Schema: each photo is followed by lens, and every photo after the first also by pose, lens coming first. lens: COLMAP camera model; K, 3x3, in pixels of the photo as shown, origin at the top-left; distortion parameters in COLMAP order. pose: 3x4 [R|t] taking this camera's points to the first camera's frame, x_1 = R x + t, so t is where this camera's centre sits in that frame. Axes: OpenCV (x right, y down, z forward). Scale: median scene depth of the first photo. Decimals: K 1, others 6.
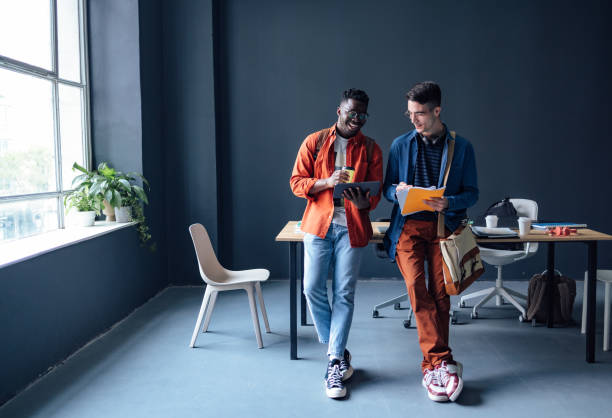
lens RADIAL K [[631.4, 0, 315.4], [0, 631.4, 213.4], [0, 0, 1]] dist [0.030381, 0.000000]
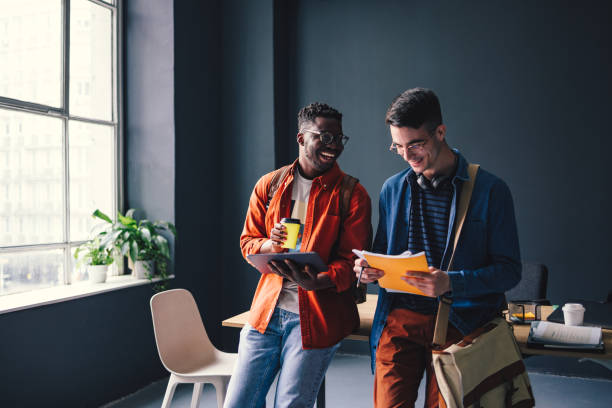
lens RADIAL K [[623.1, 0, 306.0], [0, 623.1, 200.8], [0, 0, 1]] dist [0.031594, 0.000000]
pose [[0.944030, 0.003161, -0.329844, 0.238964], [-0.031378, 0.996280, -0.080259, -0.039443], [0.328364, 0.086116, 0.940618, 0.349238]]
